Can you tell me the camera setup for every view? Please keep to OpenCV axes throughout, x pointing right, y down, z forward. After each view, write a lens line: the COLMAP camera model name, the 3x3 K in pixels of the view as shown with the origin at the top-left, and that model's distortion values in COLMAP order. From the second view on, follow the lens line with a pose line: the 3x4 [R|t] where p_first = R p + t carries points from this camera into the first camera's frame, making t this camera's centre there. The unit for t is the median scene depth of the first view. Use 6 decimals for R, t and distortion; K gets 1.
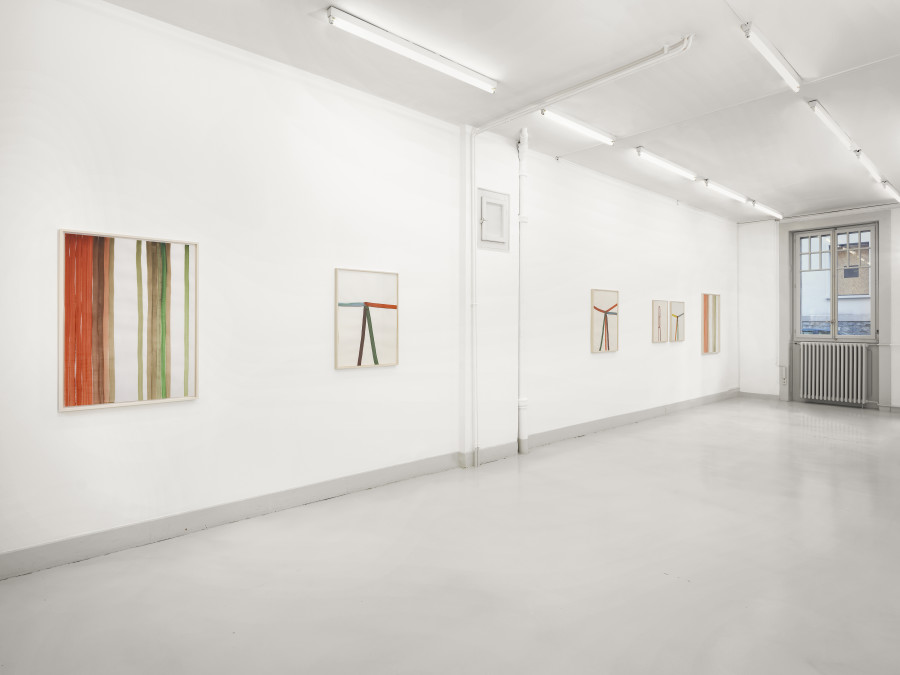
lens RADIAL K [[470.9, 0, 379.9], [0, 470.9, 317.5], [0, 0, 1]] dist [0.001915, 0.000126]
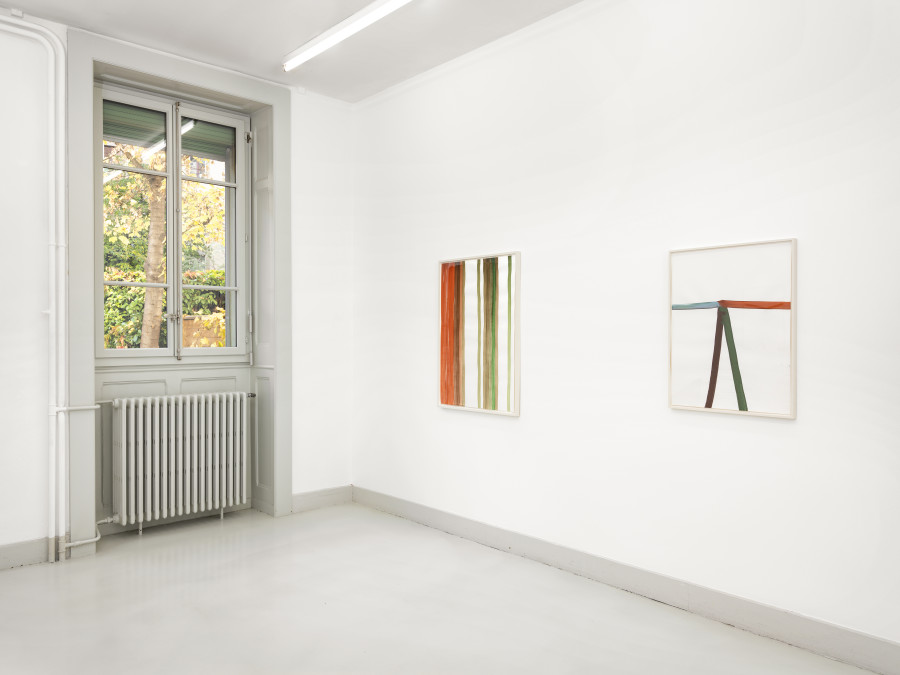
lens RADIAL K [[723.9, 0, 447.5], [0, 723.9, 336.1], [0, 0, 1]] dist [0.017648, -0.001031]
pose [[0.071956, -0.003577, -0.997401, 0.859023], [0.006208, 0.999976, -0.003138, 0.012350], [0.997388, -0.005966, 0.071976, 0.612163]]
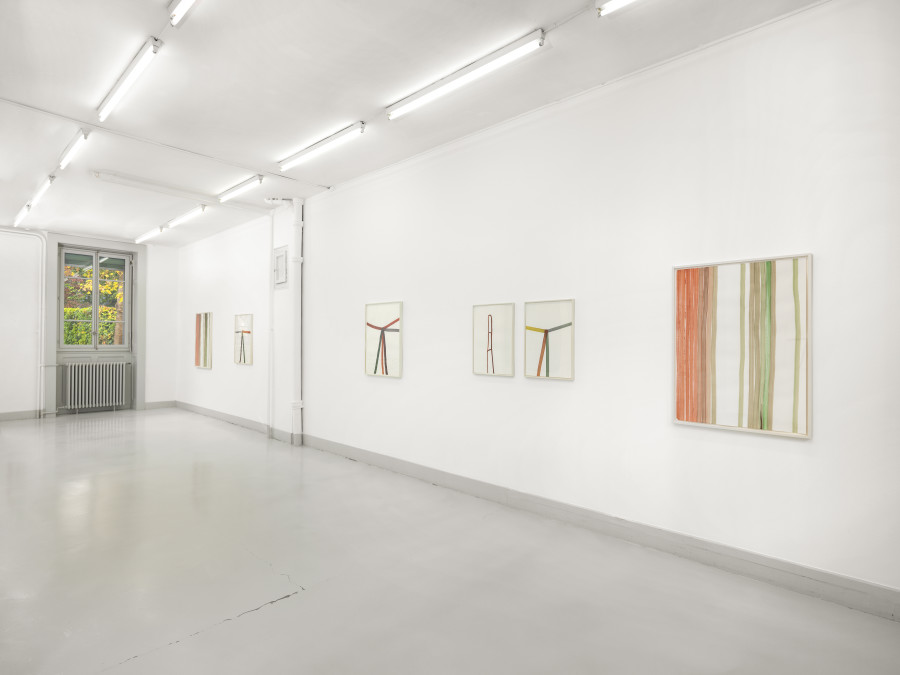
lens RADIAL K [[471.3, 0, 454.4], [0, 471.3, 340.0], [0, 0, 1]] dist [-0.026316, -0.001966]
pose [[0.195980, -0.007564, -0.980579, 1.343068], [-0.001738, 0.999966, -0.008061, 0.015002], [0.980606, 0.003284, 0.195960, 0.967927]]
